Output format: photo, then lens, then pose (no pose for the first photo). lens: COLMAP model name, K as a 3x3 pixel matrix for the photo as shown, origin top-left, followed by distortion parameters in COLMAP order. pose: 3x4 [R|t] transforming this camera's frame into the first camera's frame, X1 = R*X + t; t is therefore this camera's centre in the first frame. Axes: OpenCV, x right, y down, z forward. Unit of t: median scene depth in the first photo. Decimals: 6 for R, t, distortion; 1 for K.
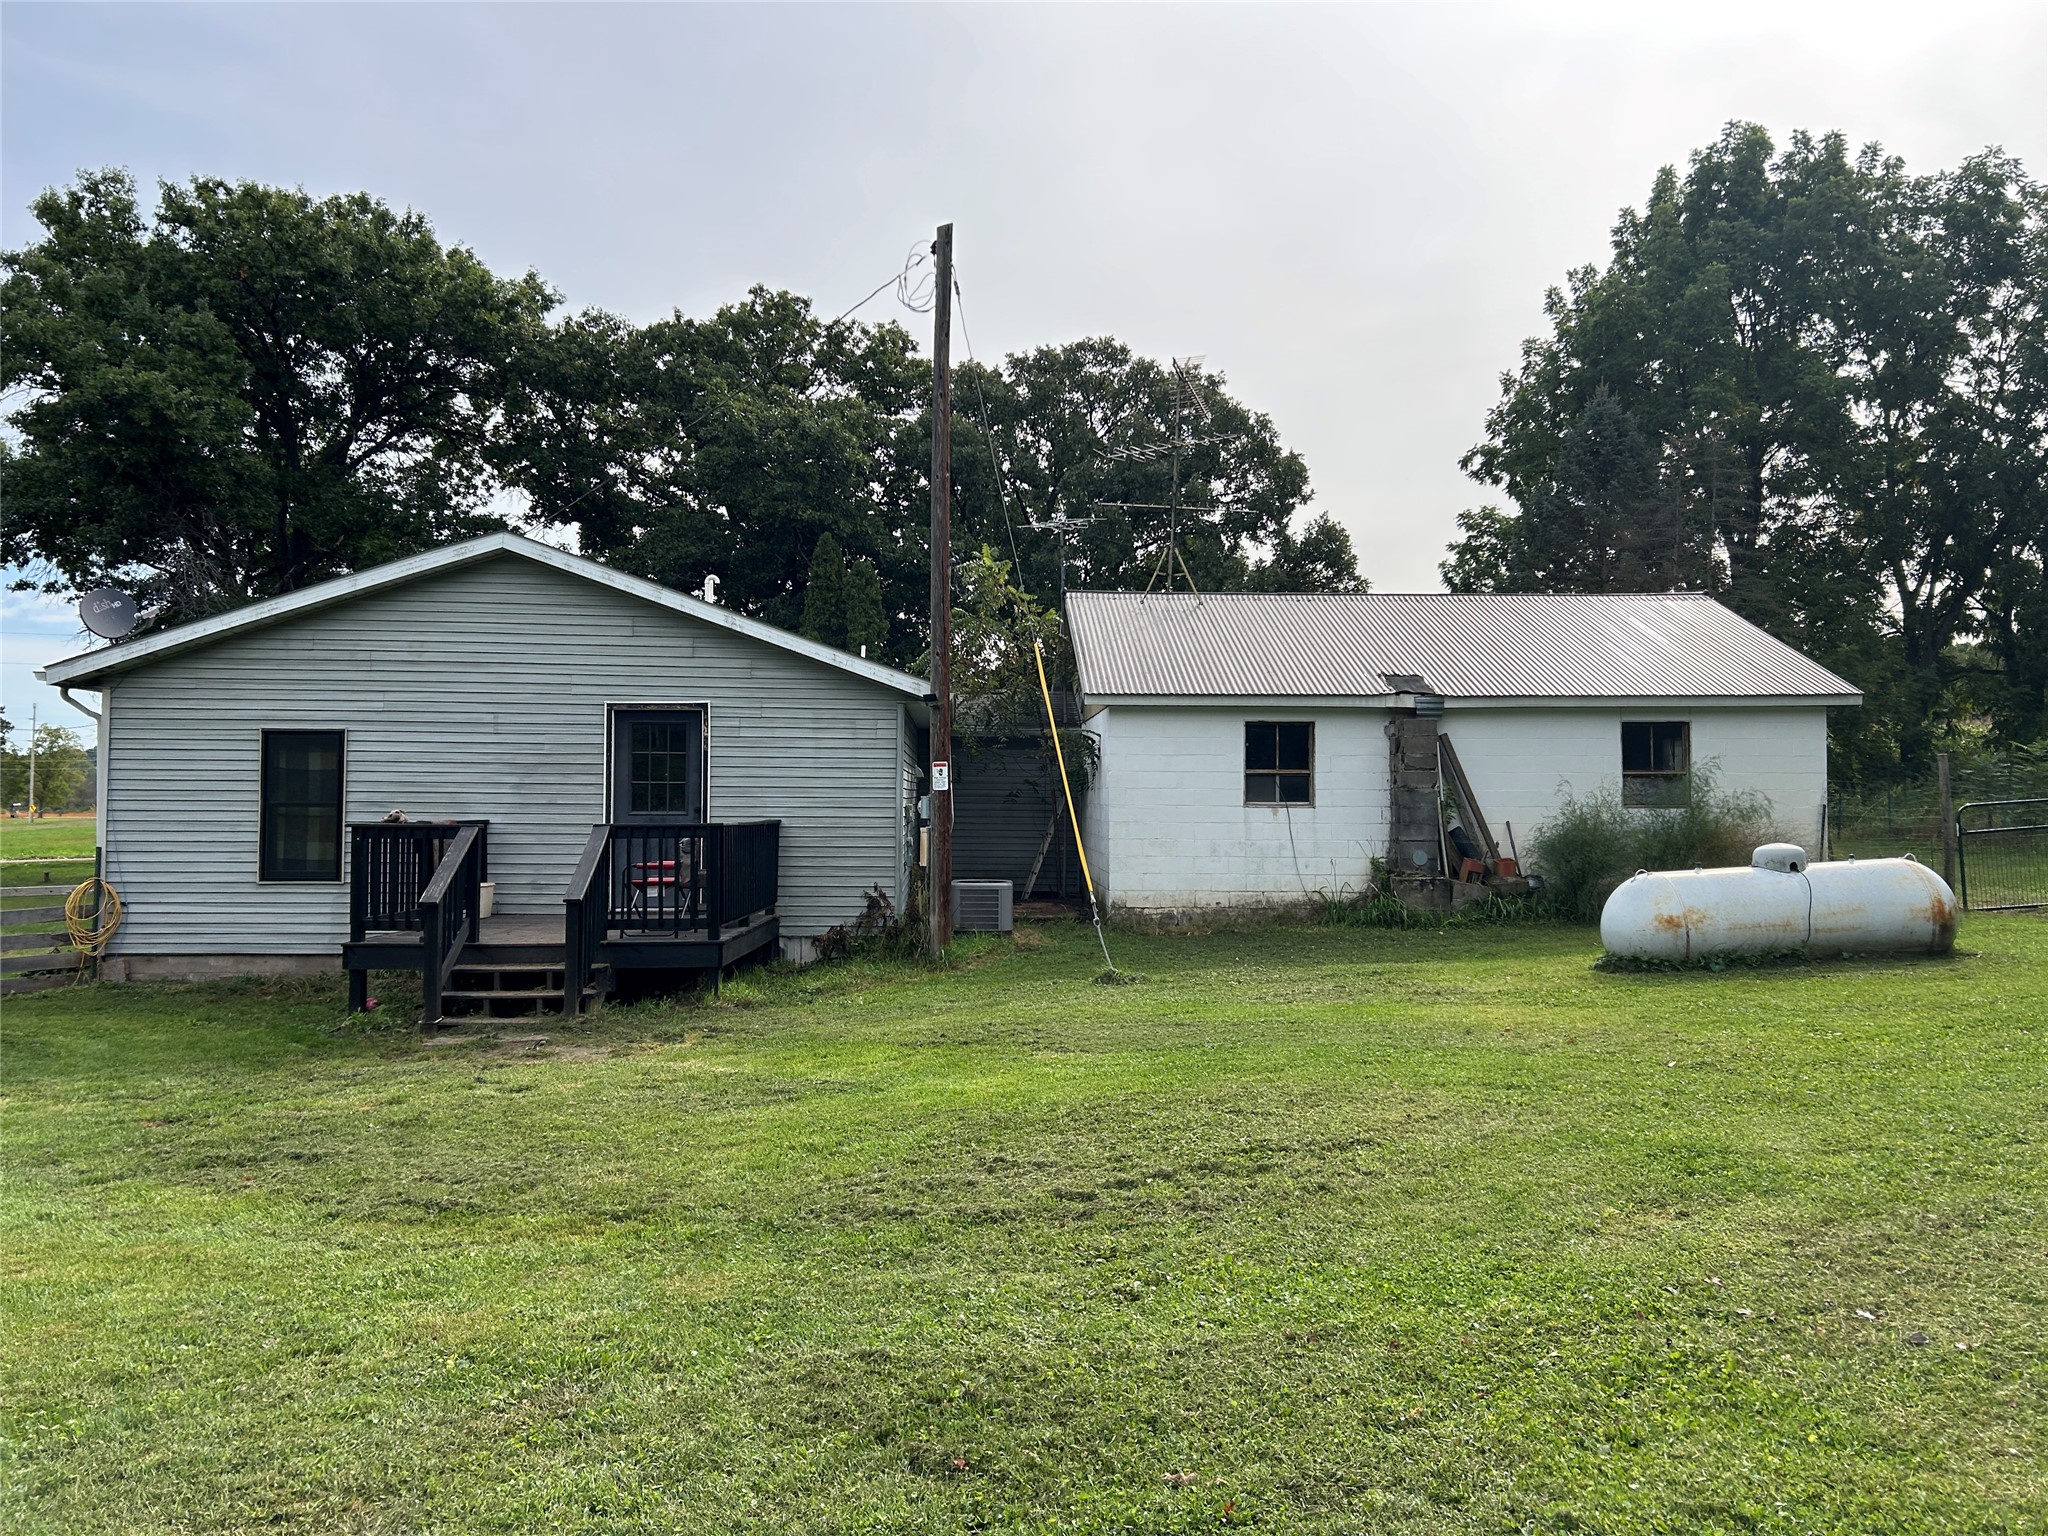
lens RADIAL K [[1553.0, 0, 1000.0], [0, 1553.0, 735.7], [0, 0, 1]] dist [0.092741, -0.112088]
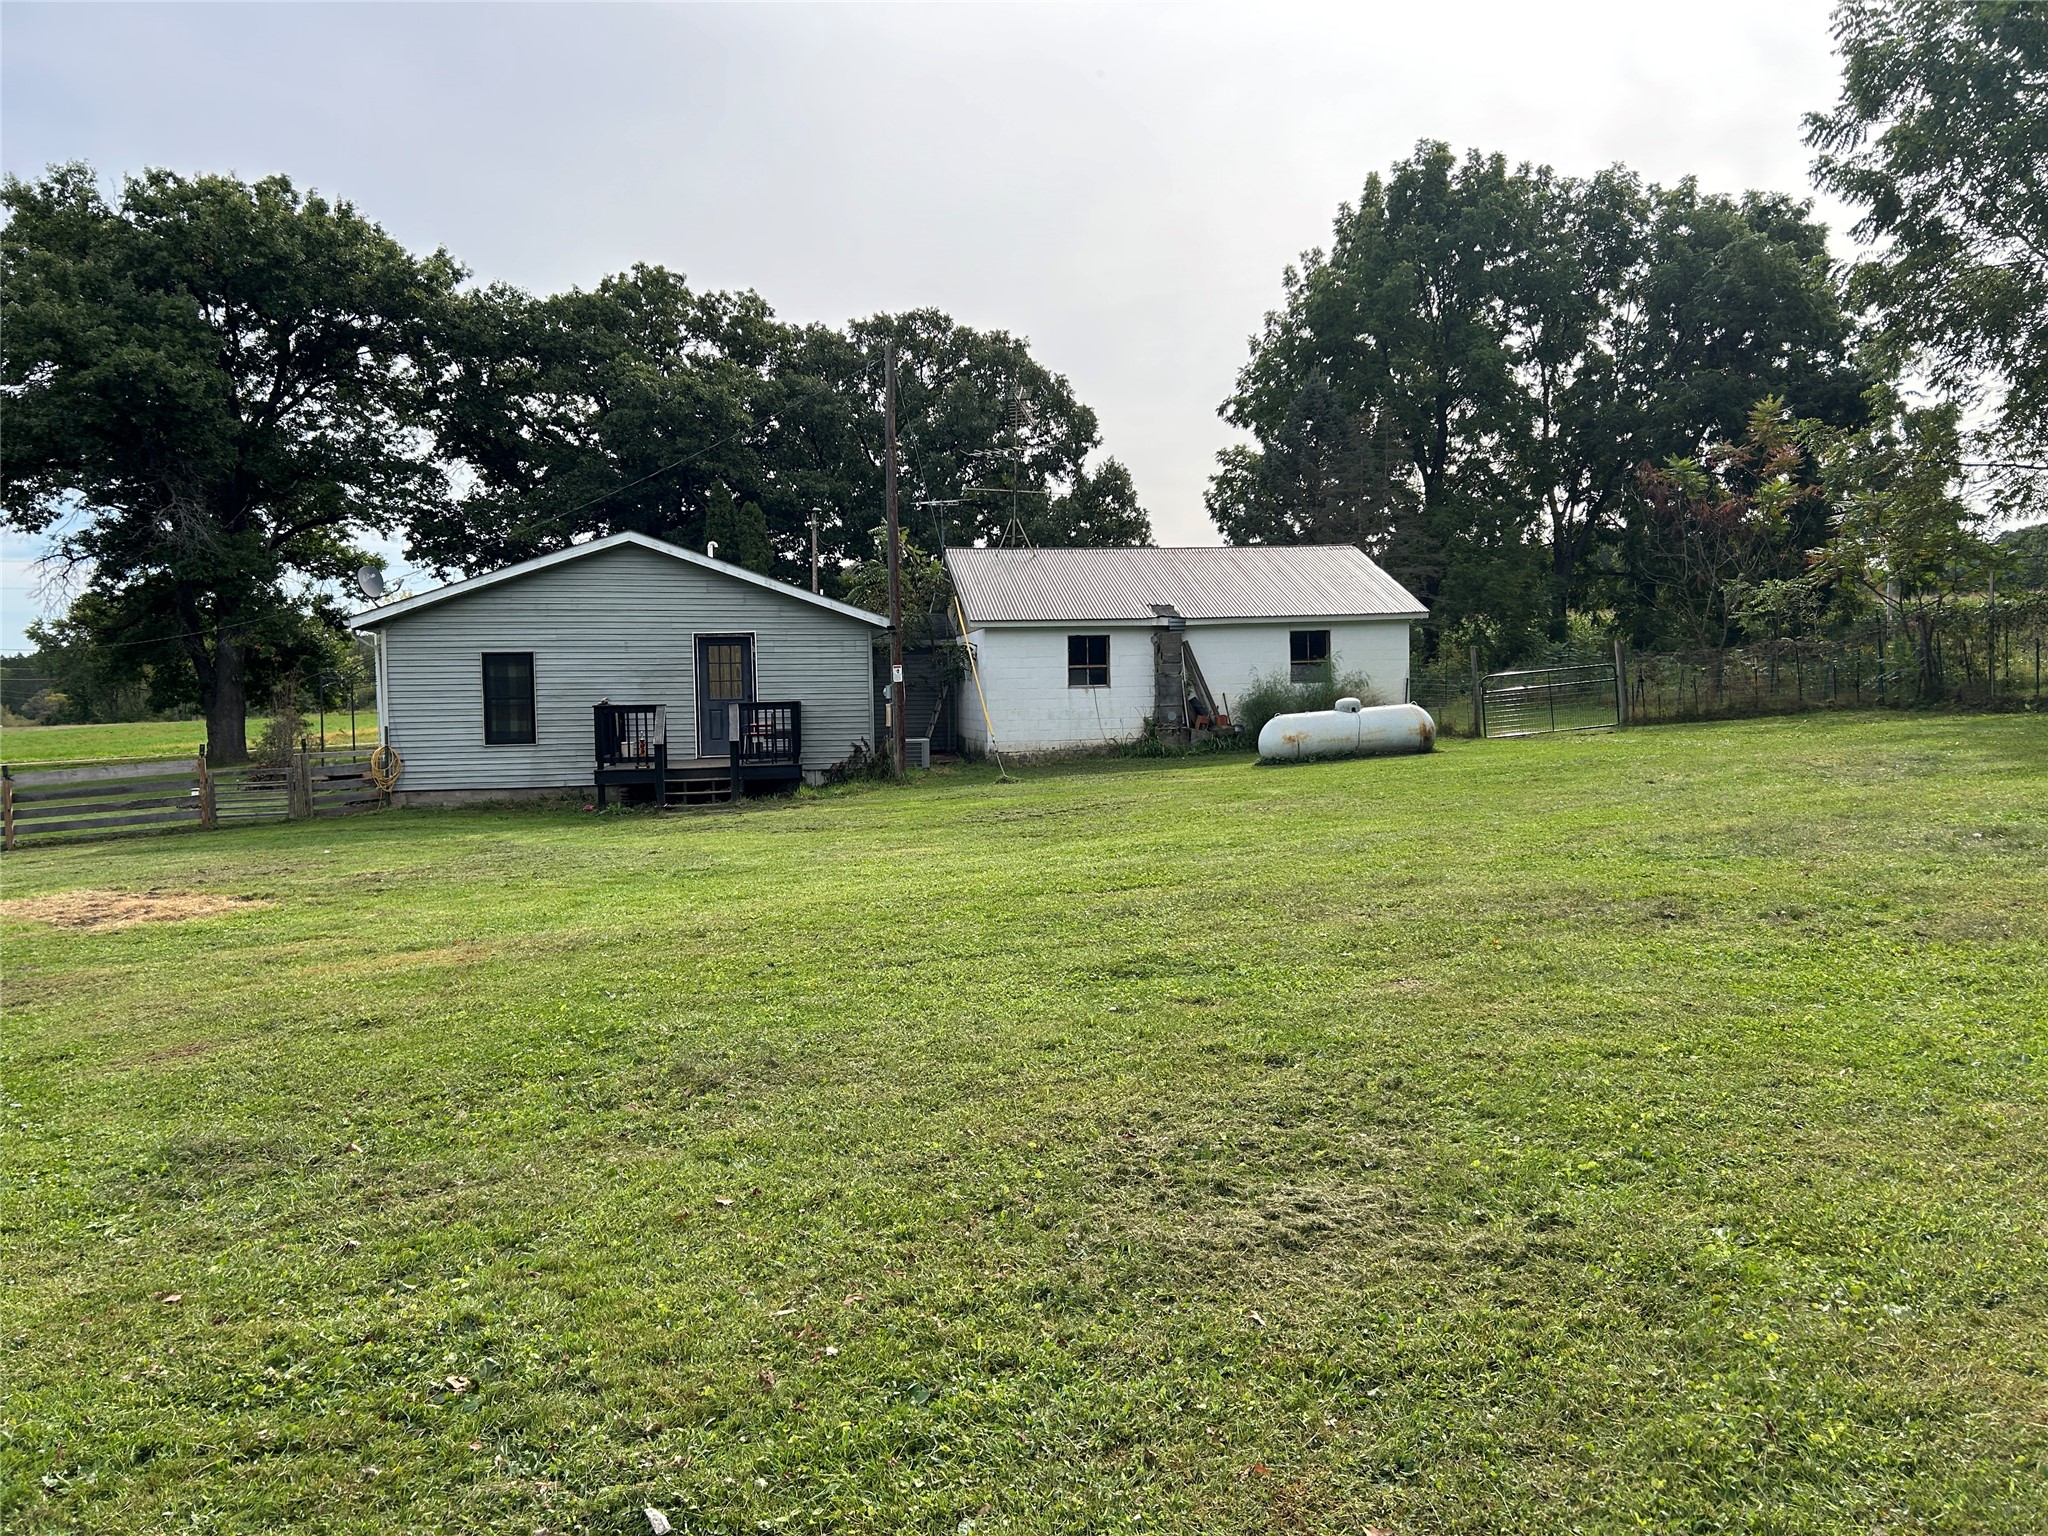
lens RADIAL K [[1553.0, 0, 1000.0], [0, 1553.0, 735.7], [0, 0, 1]] dist [0.092741, -0.112088]
pose [[0.990926, -0.026903, 0.131691, -0.054850], [0.017961, 0.997481, 0.068624, -0.007502], [-0.133205, -0.065636, 0.988913, -0.255491]]
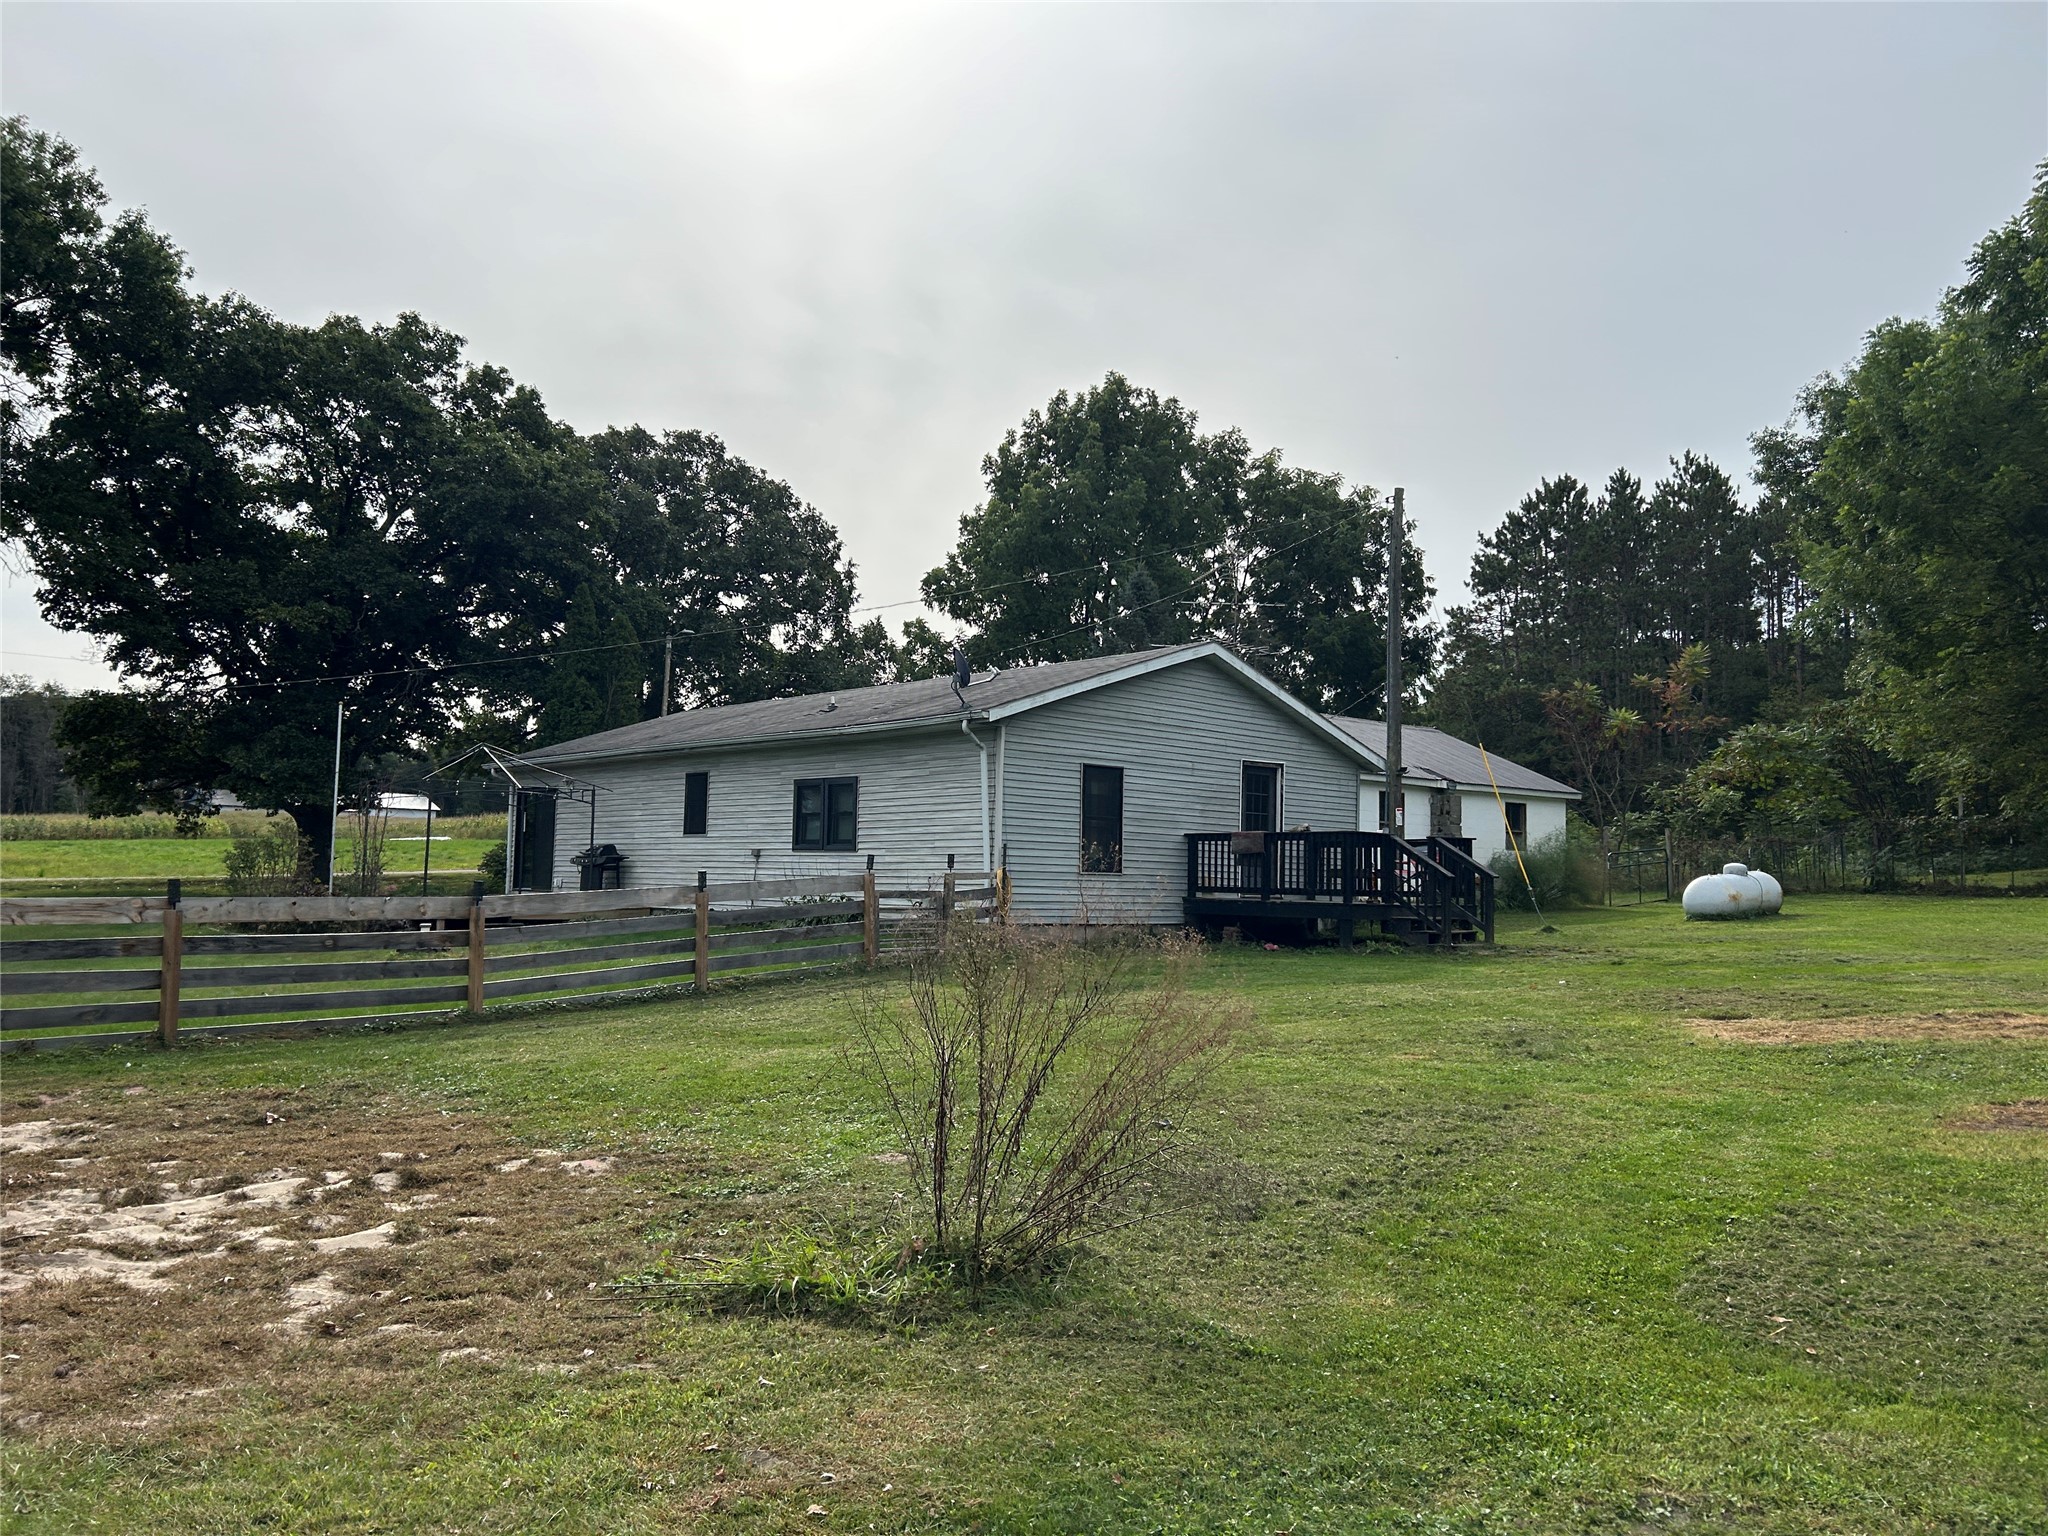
lens RADIAL K [[1532.3, 0, 1047.7], [0, 1532.3, 766.0], [0, 0, 1]] dist [0.056598, -0.050793]
pose [[0.761810, 0.060773, 0.644943, -0.501004], [-0.046648, 0.998152, -0.038956, 0.019224], [-0.646118, -0.000408, 0.763237, -0.005486]]
